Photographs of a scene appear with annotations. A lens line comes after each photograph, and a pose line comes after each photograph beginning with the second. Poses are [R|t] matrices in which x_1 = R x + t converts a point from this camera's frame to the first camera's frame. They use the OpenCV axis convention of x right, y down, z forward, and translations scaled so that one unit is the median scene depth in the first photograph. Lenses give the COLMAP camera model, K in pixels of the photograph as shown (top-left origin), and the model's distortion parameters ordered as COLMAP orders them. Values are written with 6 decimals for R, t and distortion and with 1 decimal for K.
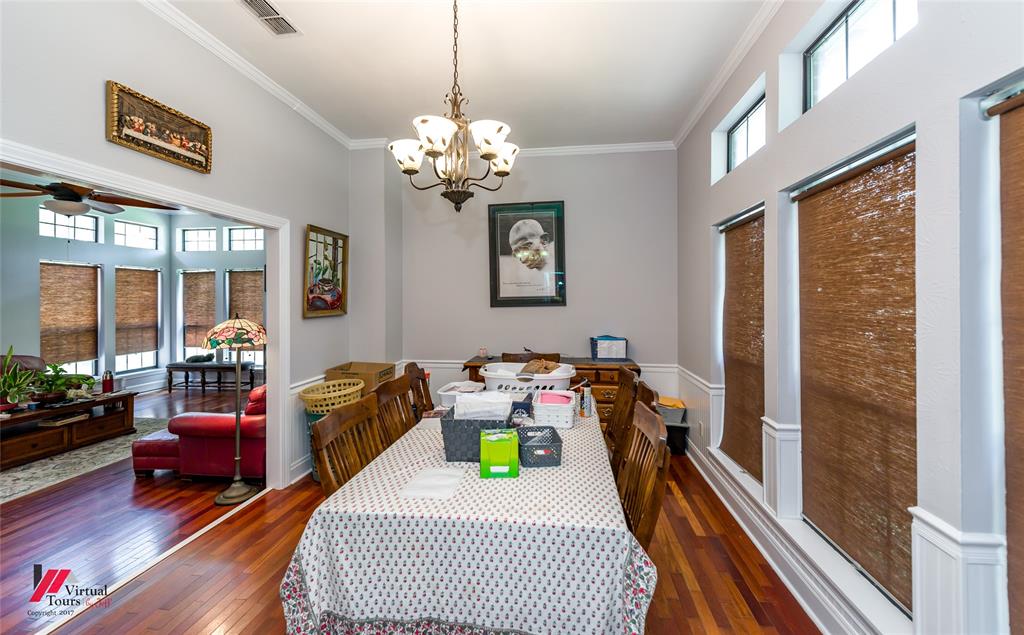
lens RADIAL K [[397.9, 0, 523.3], [0, 397.9, 296.8], [0, 0, 1]] dist [-0.006535, -0.000438]
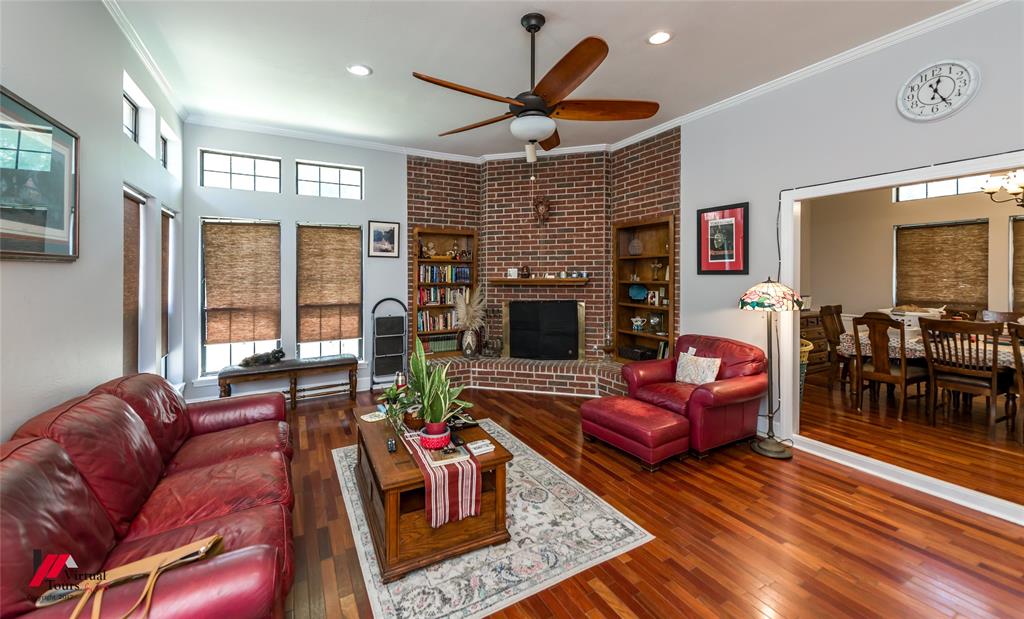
lens RADIAL K [[402.8, 0, 510.9], [0, 402.8, 268.6], [0, 0, 1]] dist [0.006051, -0.001685]
pose [[0.820310, 0.010982, 0.571814, -0.852386], [-0.004615, 0.999910, -0.012584, 0.016885], [-0.571901, 0.007684, 0.820287, 0.230589]]
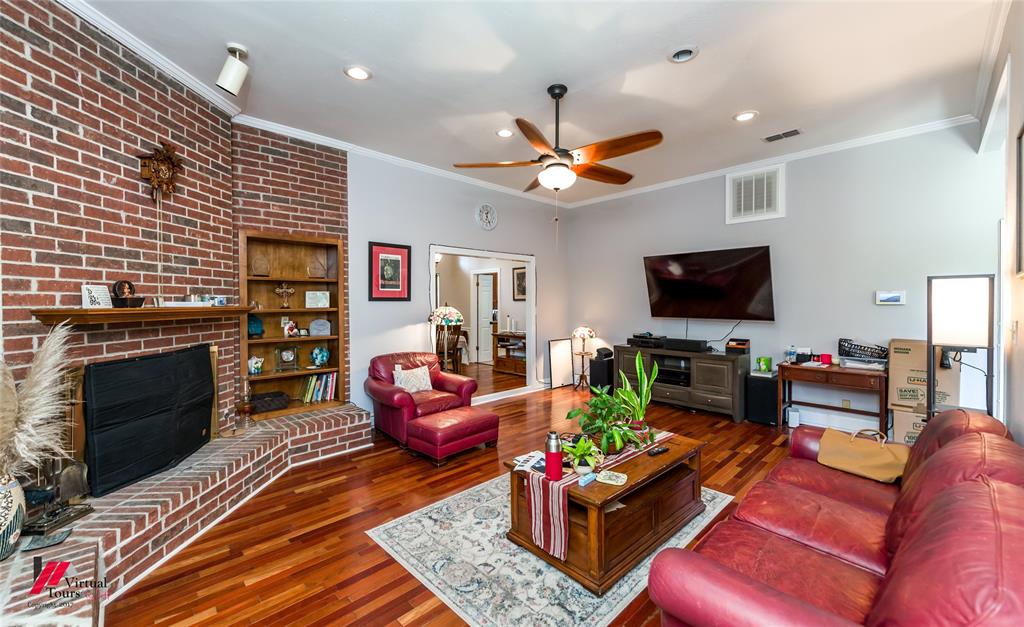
lens RADIAL K [[402.8, 0, 513.6], [0, 402.8, 302.9], [0, 0, 1]] dist [0.006051, -0.001685]
pose [[-0.771712, 0.007432, 0.635929, -0.874712], [0.004451, 0.999970, -0.006285, 0.025166], [-0.635957, -0.002019, -0.771722, 0.925336]]
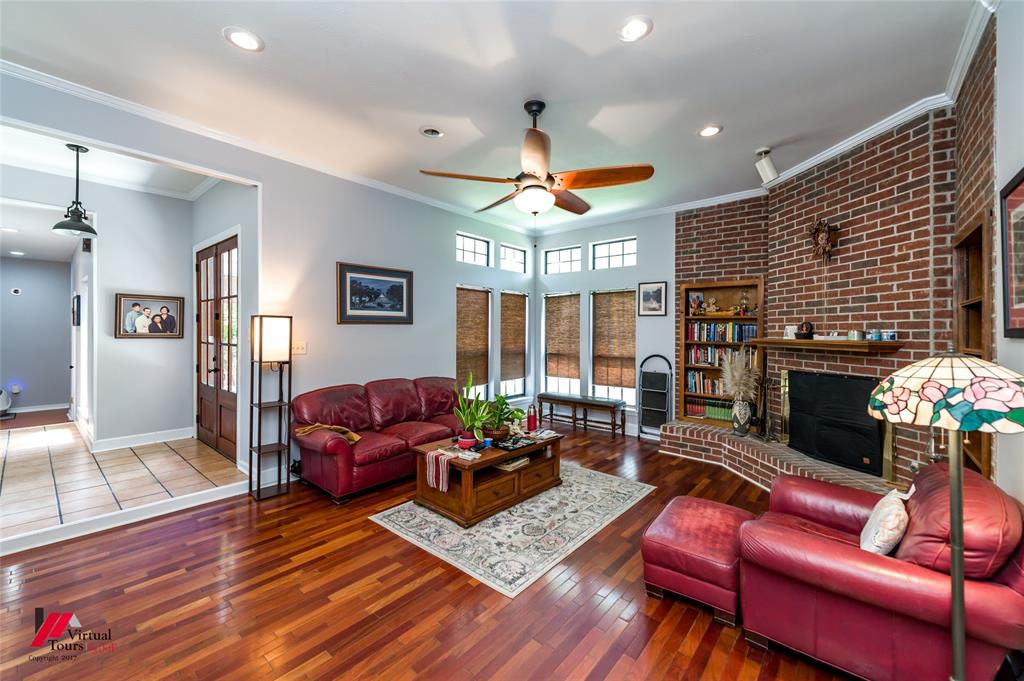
lens RADIAL K [[407.5, 0, 511.9], [0, 407.5, 319.6], [0, 0, 1]] dist [0.014733, -0.004487]
pose [[0.825123, -0.003425, -0.564943, -0.388681], [-0.009296, 0.999764, -0.019638, 0.013270], [0.564877, 0.021456, 0.824896, 0.158999]]
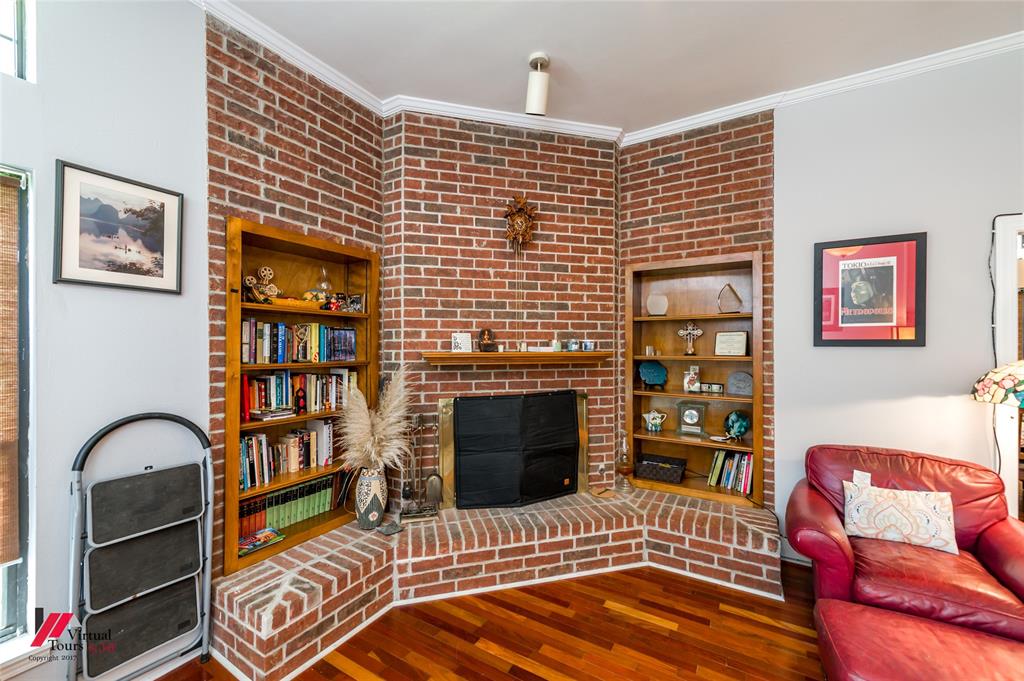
lens RADIAL K [[407.5, 0, 513.4], [0, 407.5, 343.3], [0, 0, 1]] dist [0.014733, -0.004487]
pose [[0.409209, 0.011498, 0.912368, -0.746226], [-0.008724, 0.999924, -0.008689, 0.020182], [-0.912399, -0.004404, 0.409278, 0.669002]]
